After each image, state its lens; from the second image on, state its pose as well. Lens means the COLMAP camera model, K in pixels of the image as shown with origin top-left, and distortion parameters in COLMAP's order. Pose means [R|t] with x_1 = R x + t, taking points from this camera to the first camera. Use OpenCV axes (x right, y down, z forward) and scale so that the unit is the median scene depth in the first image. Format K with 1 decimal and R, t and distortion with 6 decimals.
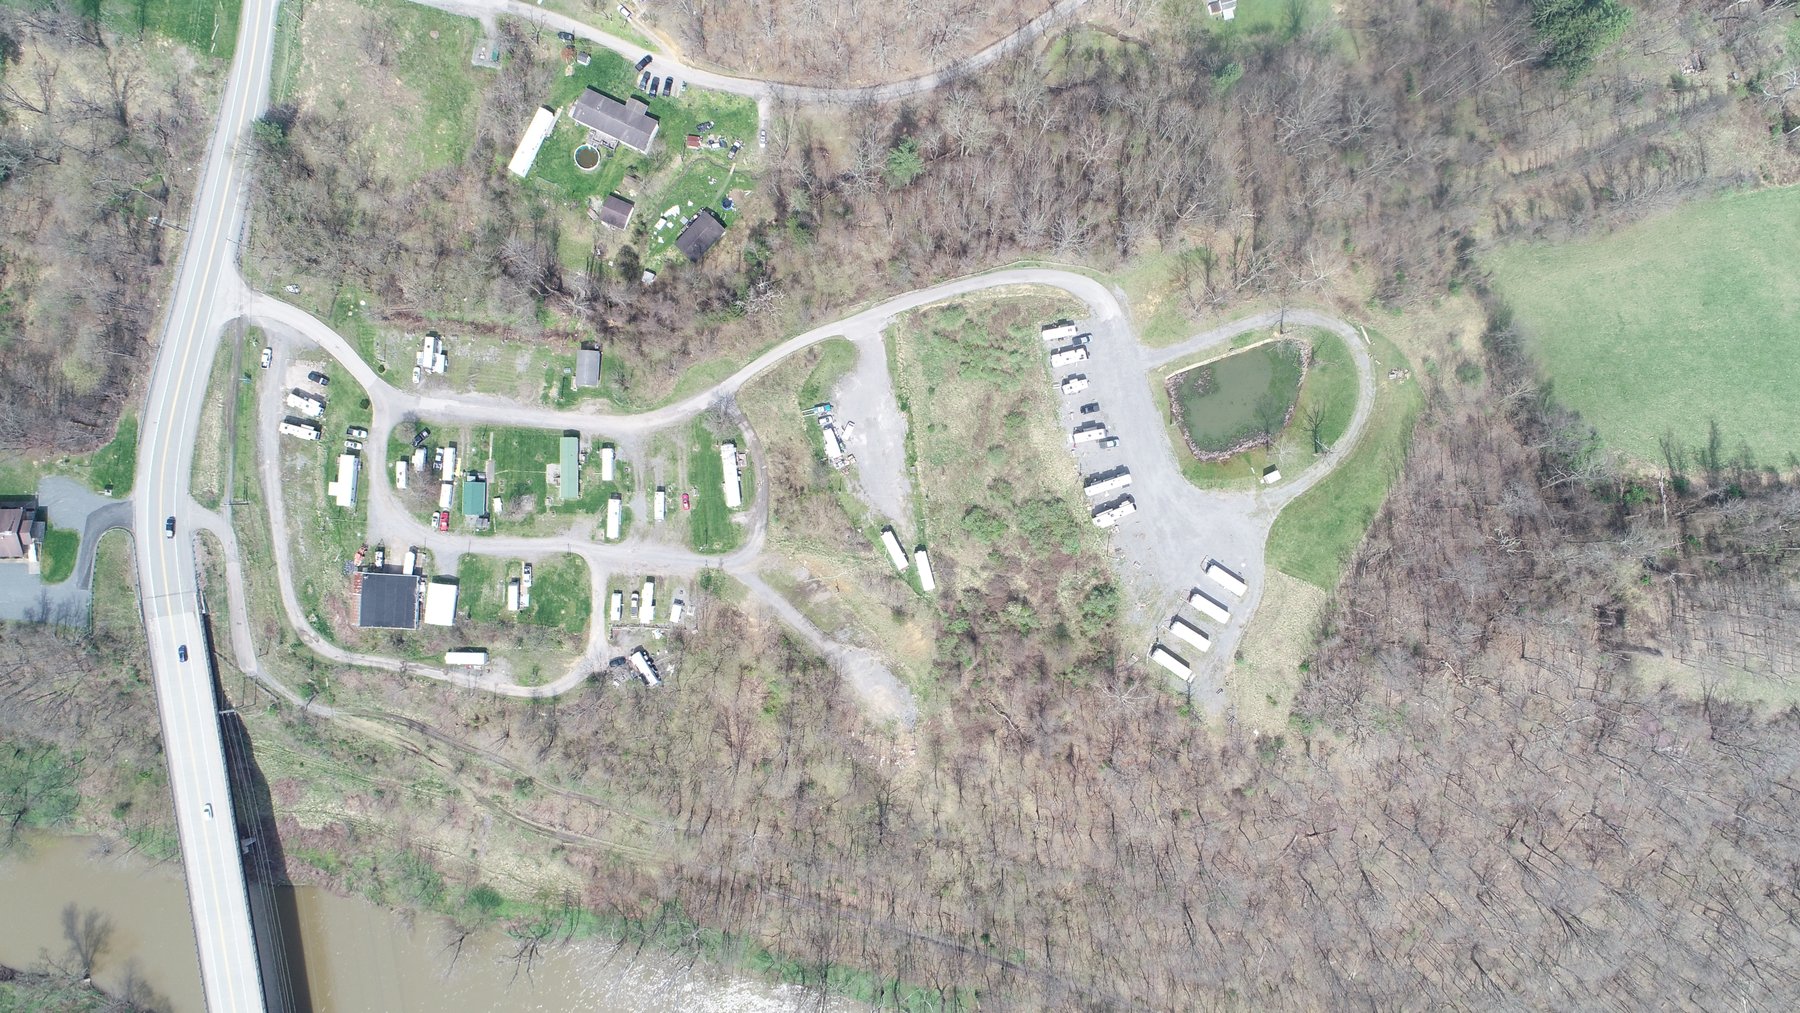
lens RADIAL K [[1197.6, 0, 907.8], [0, 1197.6, 519.0], [0, 0, 1]] dist [-0.006505, 0.000604]
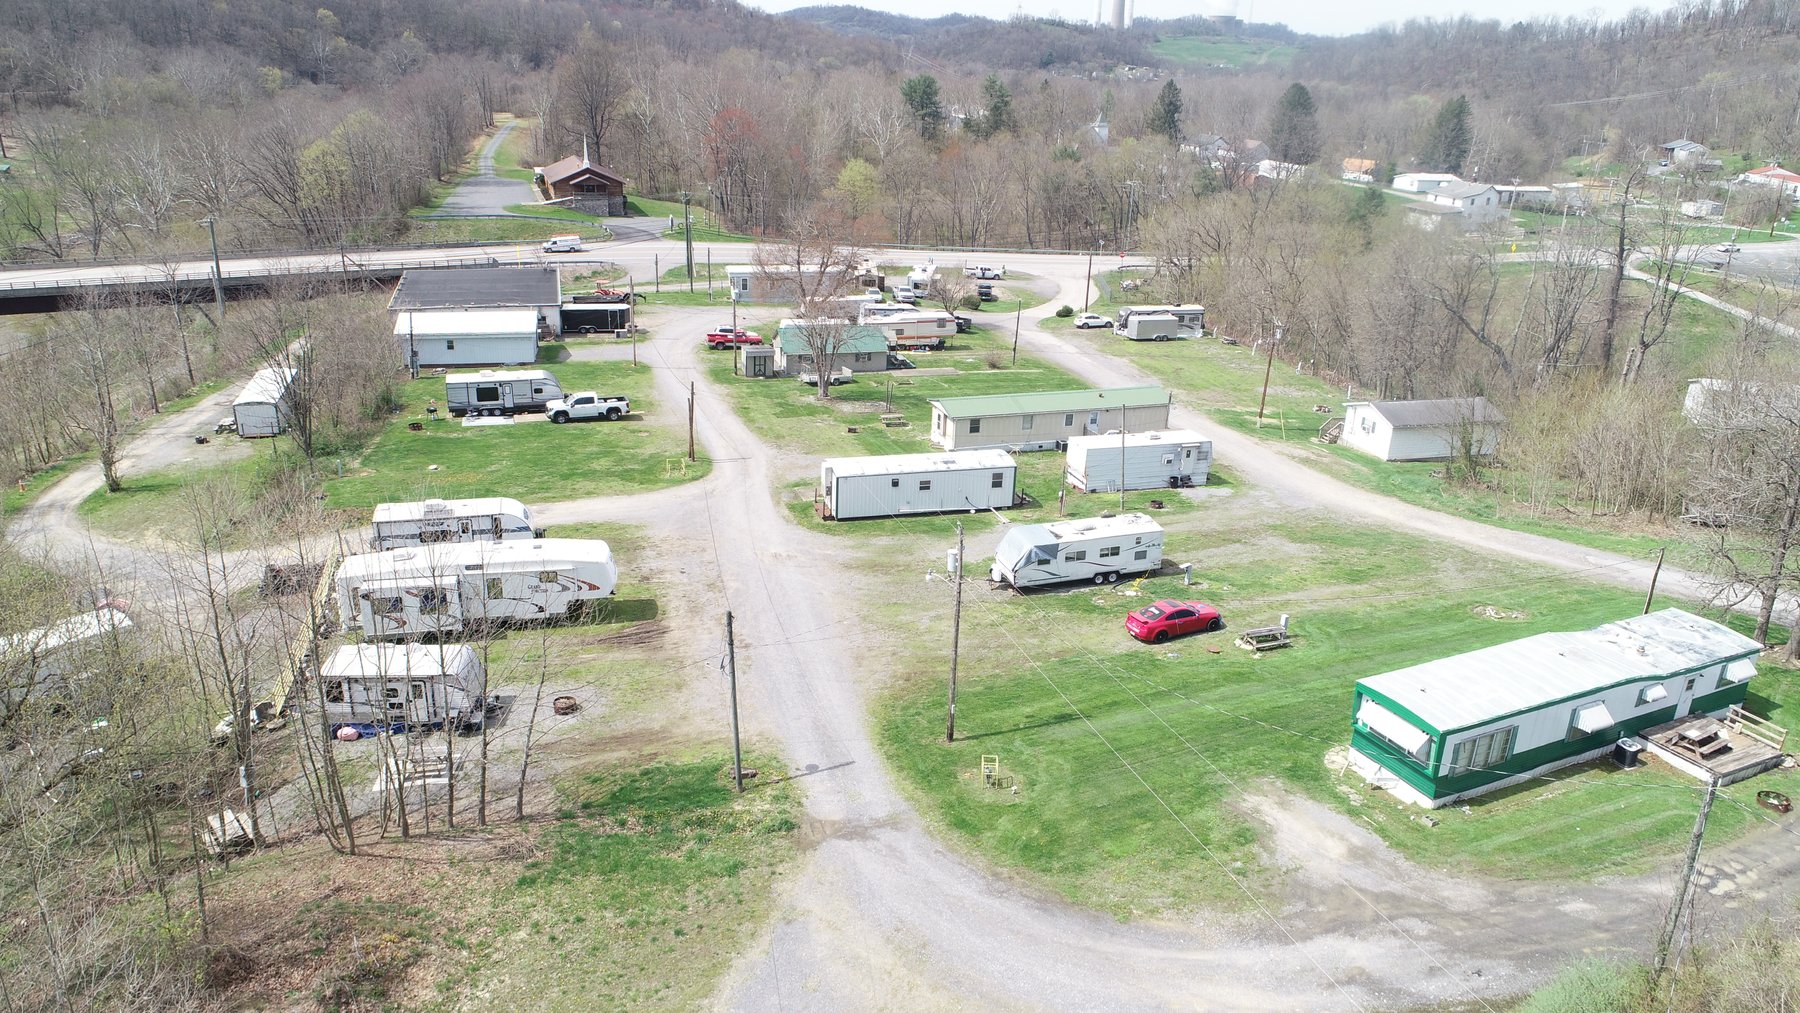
lens RADIAL K [[1197.6, 0, 904.8], [0, 1197.6, 509.7], [0, 0, 1]] dist [-0.006505, 0.000604]
pose [[0.324582, 0.308847, -0.894014, -0.063395], [-0.945487, 0.079500, -0.315806, 0.066097], [-0.026461, 0.947783, 0.317815, 0.938252]]
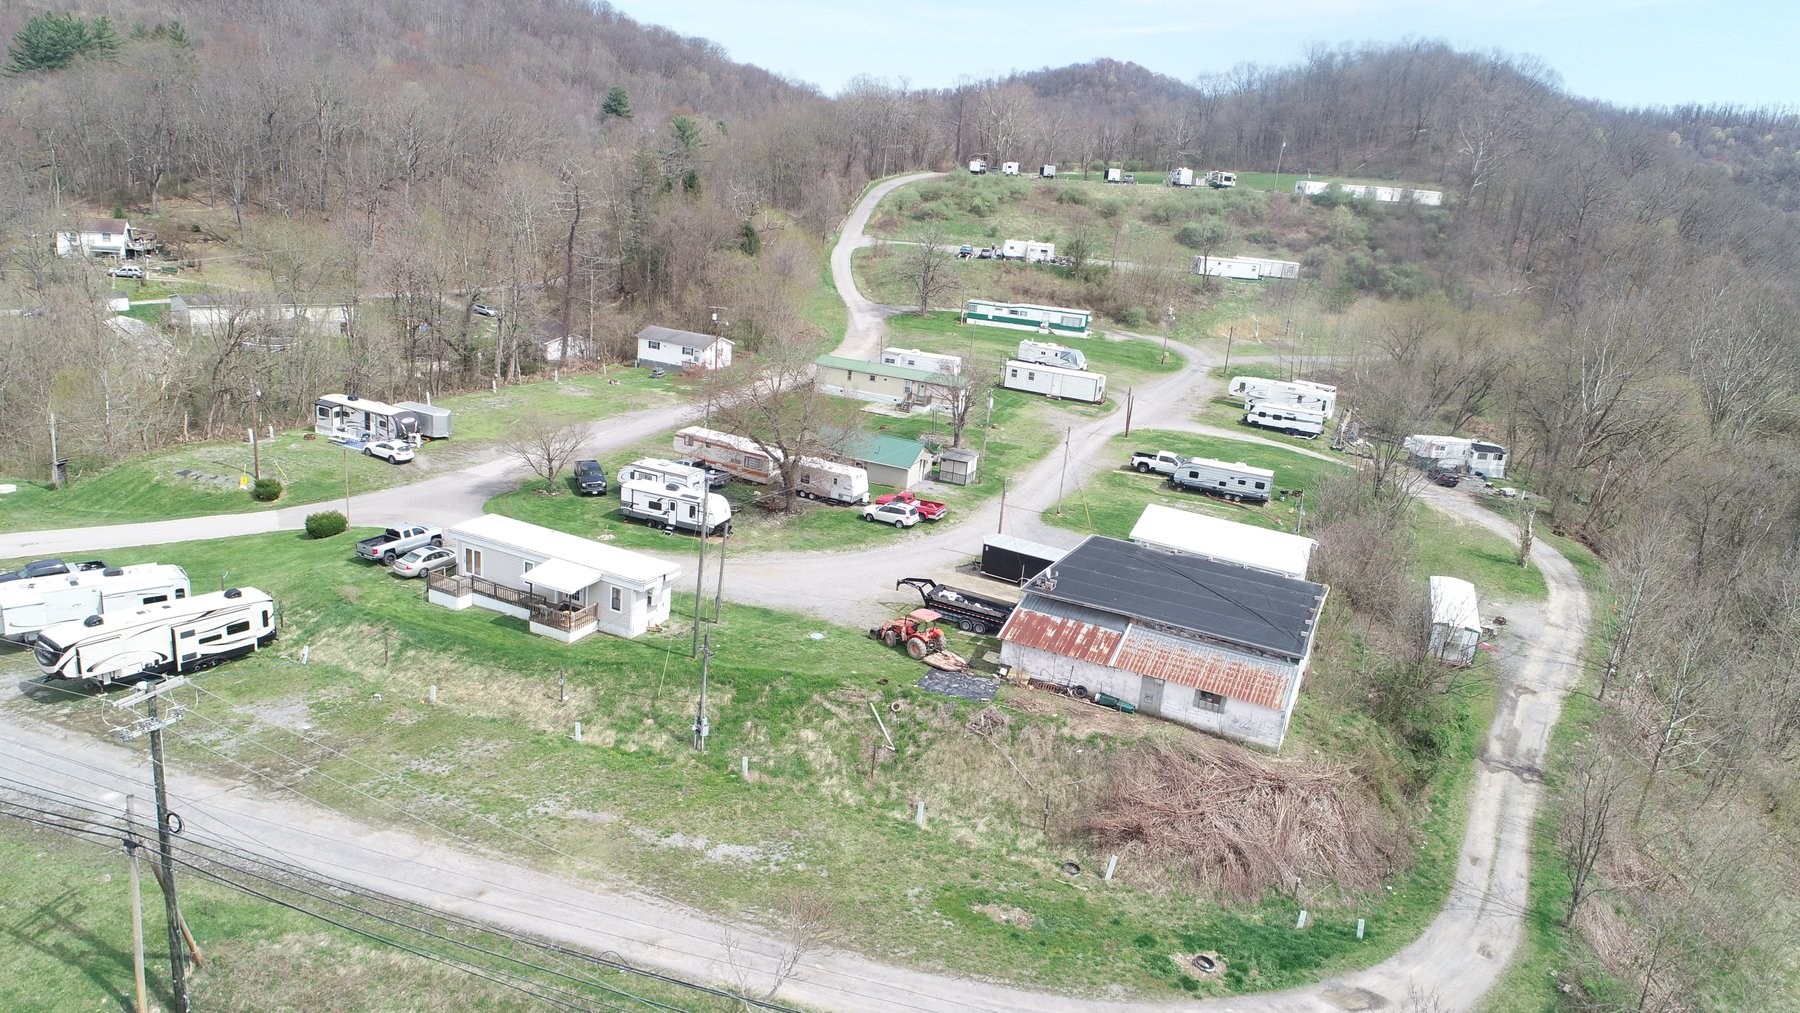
lens RADIAL K [[1197.6, 0, 902.4], [0, 1197.6, 510.2], [0, 0, 1]] dist [-0.006505, 0.000604]
pose [[0.357992, -0.276641, 0.891802, -0.626041], [0.930631, 0.183393, -0.316690, 0.085433], [-0.075941, 0.943312, 0.323104, 0.914893]]
